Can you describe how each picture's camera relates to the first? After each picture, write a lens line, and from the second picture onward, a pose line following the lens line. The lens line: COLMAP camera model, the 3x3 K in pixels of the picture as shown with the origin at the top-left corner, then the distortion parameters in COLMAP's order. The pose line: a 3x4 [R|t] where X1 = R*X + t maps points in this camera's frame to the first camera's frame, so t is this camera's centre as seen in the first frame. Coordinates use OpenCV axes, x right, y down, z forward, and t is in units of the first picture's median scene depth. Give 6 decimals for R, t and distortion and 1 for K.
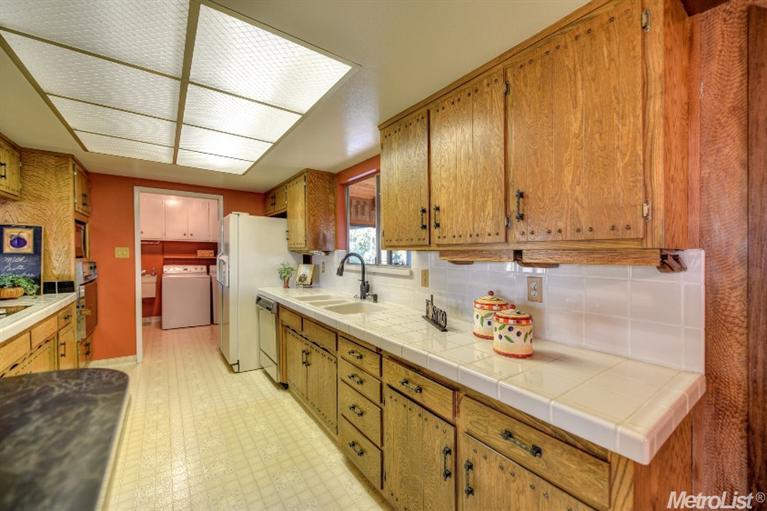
lens RADIAL K [[300.3, 0, 381.1], [0, 300.3, 259.2], [0, 0, 1]] dist [0.001157, 0.000215]
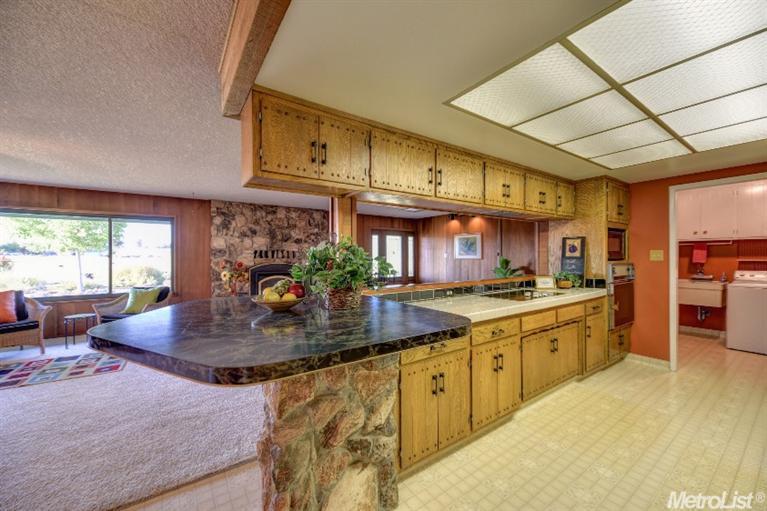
lens RADIAL K [[300.3, 0, 381.1], [0, 300.3, 259.2], [0, 0, 1]] dist [0.001157, 0.000215]
pose [[-0.018933, -0.000499, -0.999821, 0.206218], [-0.009819, 0.999952, -0.000314, 0.000718], [0.999773, 0.009811, -0.018937, 0.119909]]
